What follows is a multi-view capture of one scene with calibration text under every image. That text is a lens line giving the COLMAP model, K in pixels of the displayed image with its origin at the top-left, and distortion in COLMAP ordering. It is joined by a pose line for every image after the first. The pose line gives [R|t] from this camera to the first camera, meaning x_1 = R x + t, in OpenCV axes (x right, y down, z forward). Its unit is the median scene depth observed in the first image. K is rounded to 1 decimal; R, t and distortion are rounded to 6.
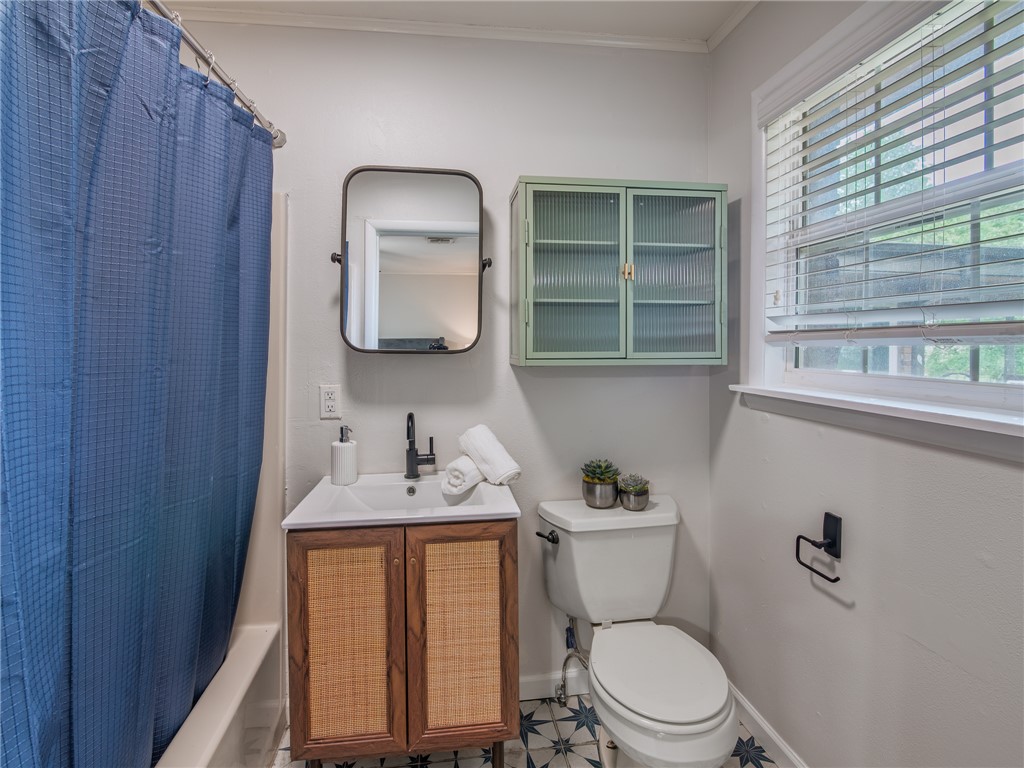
lens RADIAL K [[548.1, 0, 510.1], [0, 548.1, 338.1], [0, 0, 1]] dist [-0.000952, -0.016373]
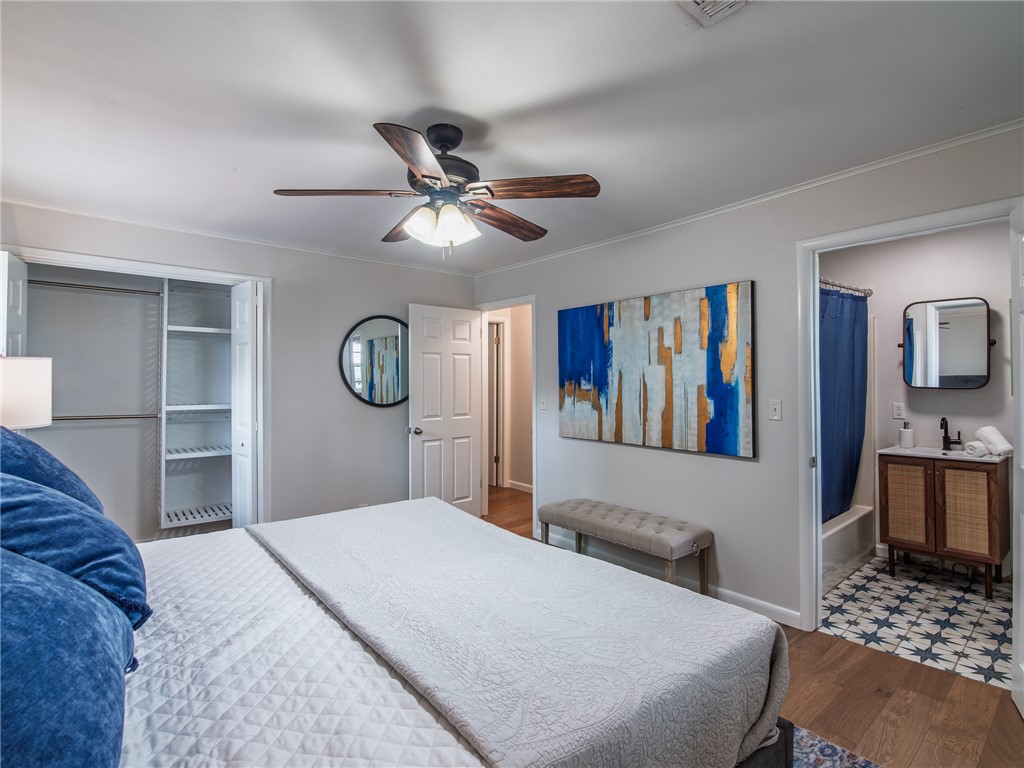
lens RADIAL K [[490.8, 0, 513.3], [0, 490.8, 377.4], [0, 0, 1]] dist [-0.002523, -0.010122]
pose [[0.540814, -0.009697, -0.841087, 0.596566], [0.010617, 0.999933, -0.004702, -0.028604], [0.841076, -0.006387, 0.540880, -1.673840]]
